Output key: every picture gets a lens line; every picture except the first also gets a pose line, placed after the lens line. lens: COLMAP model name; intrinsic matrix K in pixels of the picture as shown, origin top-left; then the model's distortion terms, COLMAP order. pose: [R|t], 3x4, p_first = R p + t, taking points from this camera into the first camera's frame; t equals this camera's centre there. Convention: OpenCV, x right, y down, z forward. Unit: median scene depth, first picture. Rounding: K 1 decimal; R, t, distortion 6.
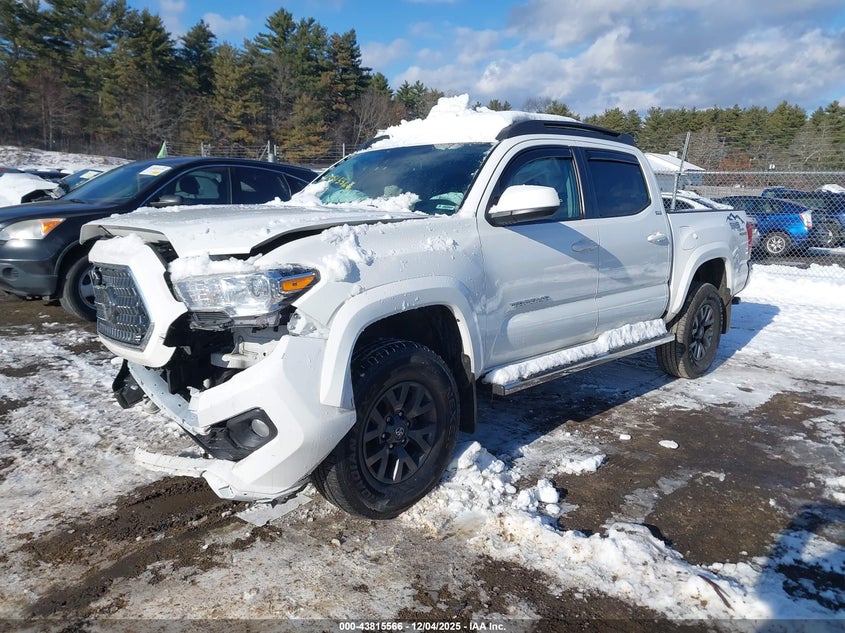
lens RADIAL K [[668.4, 0, 424.0], [0, 668.4, 318.0], [0, 0, 1]] dist [0.037727, 0.001314]
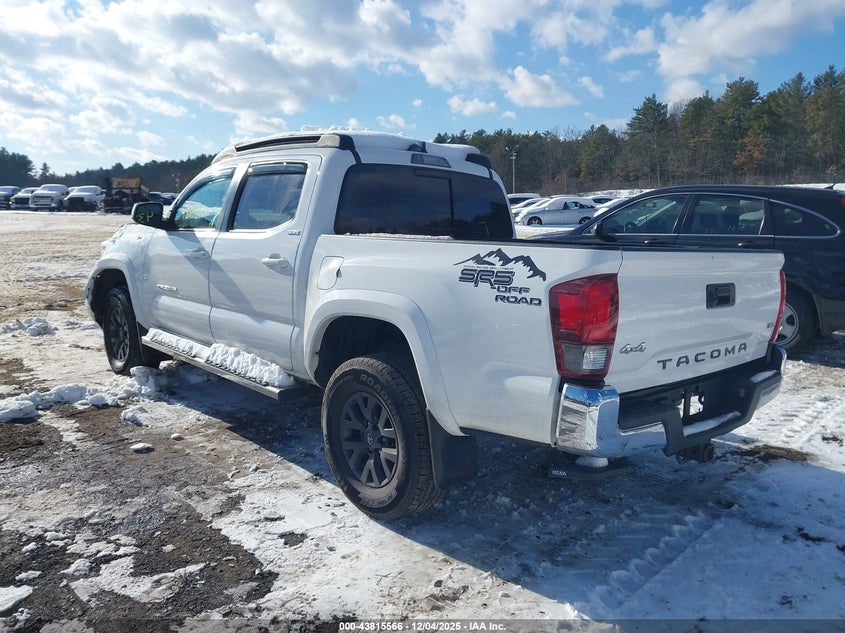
lens RADIAL K [[668.4, 0, 424.1], [0, 668.4, 315.1], [0, 0, 1]] dist [0.037727, 0.001314]
pose [[-0.086275, 0.124855, -0.988417, 1.123255], [-0.190489, 0.971745, 0.139376, -0.199505], [0.977891, 0.200307, -0.060054, 1.231424]]
